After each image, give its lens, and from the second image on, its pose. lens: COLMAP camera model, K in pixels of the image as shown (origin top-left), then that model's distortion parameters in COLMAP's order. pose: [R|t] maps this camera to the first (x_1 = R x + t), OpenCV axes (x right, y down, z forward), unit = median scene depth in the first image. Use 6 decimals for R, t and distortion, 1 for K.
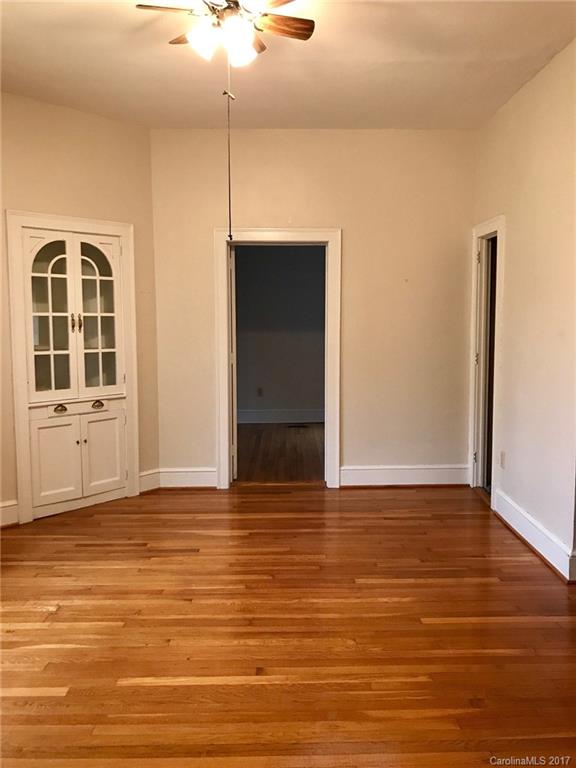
lens RADIAL K [[640.7, 0, 288.5], [0, 640.7, 377.8], [0, 0, 1]] dist [0.014740, 0.004912]
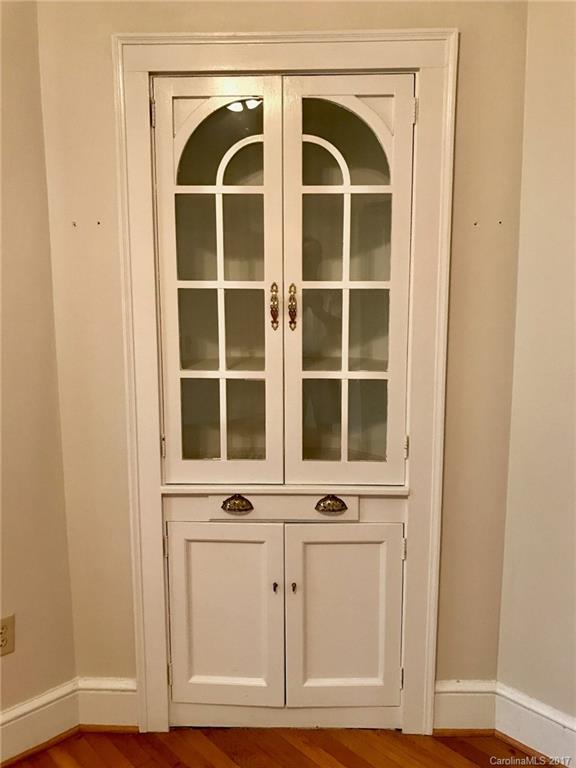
lens RADIAL K [[640.7, 0, 289.0], [0, 640.7, 381.0], [0, 0, 1]] dist [0.014740, 0.004912]
pose [[0.684883, 0.109250, -0.720416, -0.029154], [-0.066696, 0.993945, 0.087324, -0.073294], [0.725594, -0.011758, 0.688022, 0.716564]]
